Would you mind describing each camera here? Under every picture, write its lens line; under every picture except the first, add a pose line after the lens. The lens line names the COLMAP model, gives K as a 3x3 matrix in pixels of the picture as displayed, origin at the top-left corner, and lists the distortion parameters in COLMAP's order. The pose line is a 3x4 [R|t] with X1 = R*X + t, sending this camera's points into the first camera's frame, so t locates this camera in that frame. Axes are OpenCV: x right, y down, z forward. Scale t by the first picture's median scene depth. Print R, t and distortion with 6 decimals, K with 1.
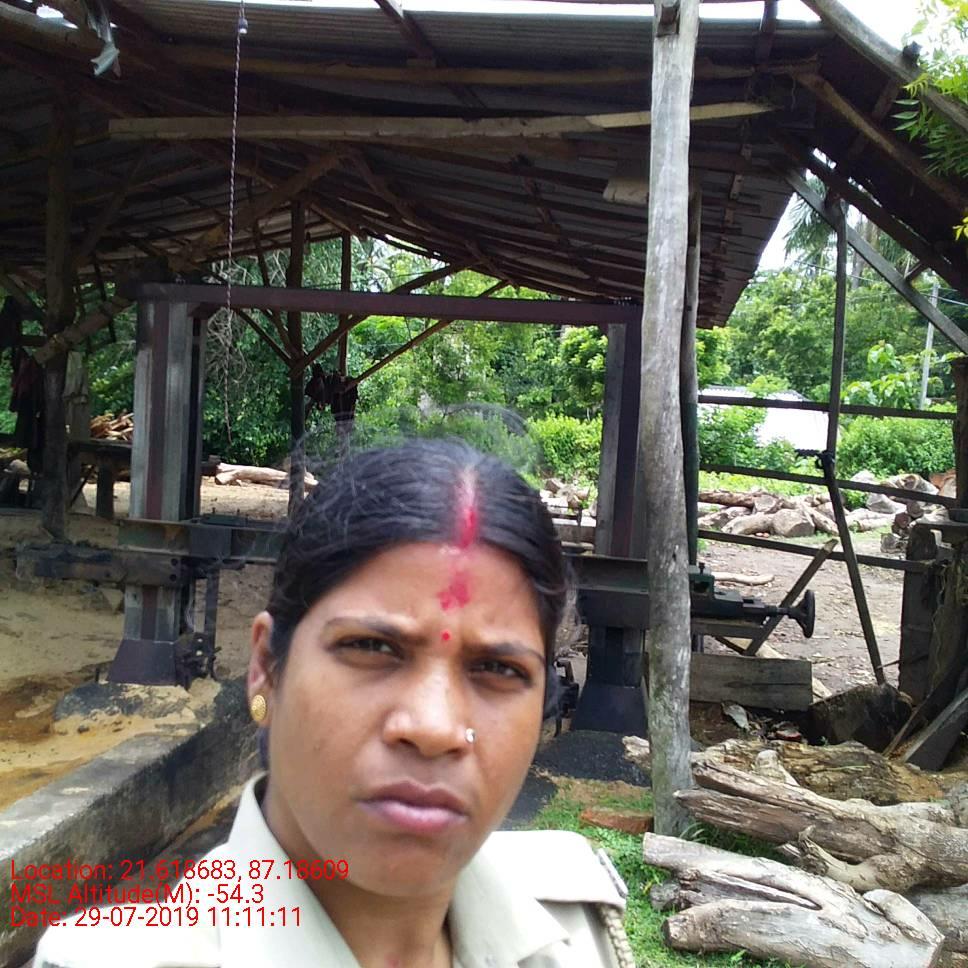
lens RADIAL K [[1145.2, 0, 456.8], [0, 1145.2, 494.4], [0, 0, 1]] dist [0.104023, -0.236303]
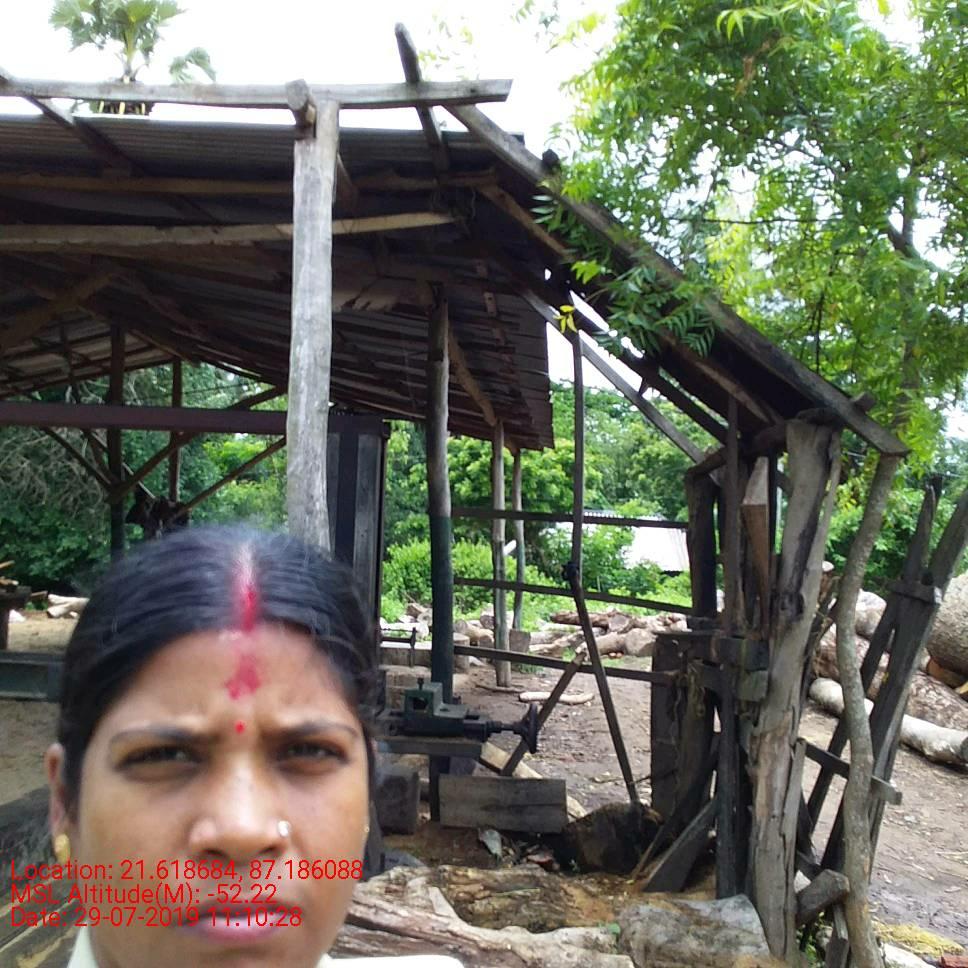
lens RADIAL K [[1145.2, 0, 456.8], [0, 1145.2, 494.4], [0, 0, 1]] dist [0.104023, -0.236303]
pose [[0.995944, -0.013858, 0.088903, 0.136704], [0.023684, 0.993601, -0.110433, 0.011662], [-0.086804, 0.112091, 0.989899, 0.026920]]
